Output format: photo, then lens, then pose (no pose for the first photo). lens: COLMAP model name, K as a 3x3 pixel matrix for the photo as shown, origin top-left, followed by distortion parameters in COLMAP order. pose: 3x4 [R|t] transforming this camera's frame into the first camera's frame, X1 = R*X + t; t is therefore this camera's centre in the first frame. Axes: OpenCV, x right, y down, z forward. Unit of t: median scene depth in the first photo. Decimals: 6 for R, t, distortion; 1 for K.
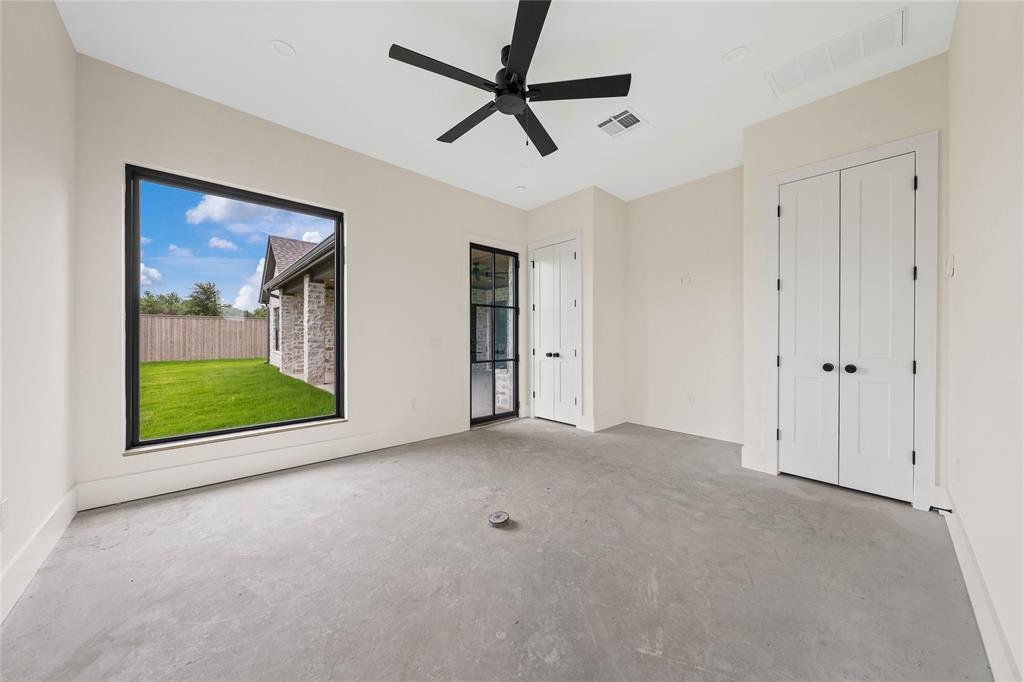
lens RADIAL K [[347.9, 0, 513.4], [0, 347.9, 339.8], [0, 0, 1]] dist [-0.005319, 0.000092]
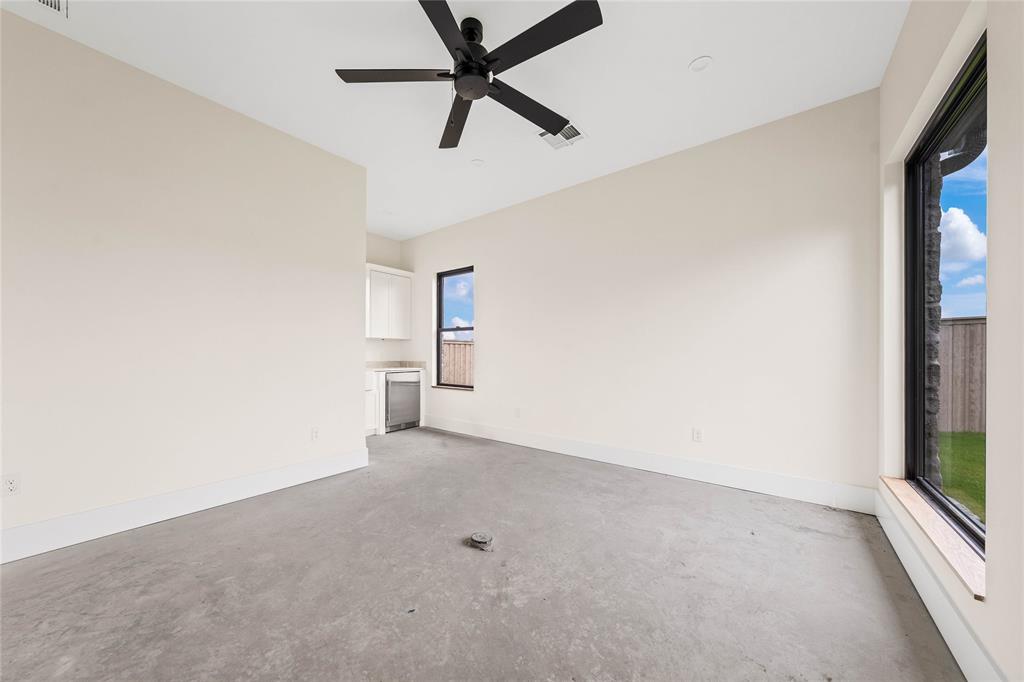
lens RADIAL K [[347.9, 0, 510.3], [0, 347.9, 351.2], [0, 0, 1]] dist [-0.005319, 0.000092]
pose [[-0.984926, -0.003576, -0.172941, 0.045145], [-0.003714, 0.999993, 0.000474, -0.009515], [0.172938, 0.001110, -0.984932, 1.820688]]
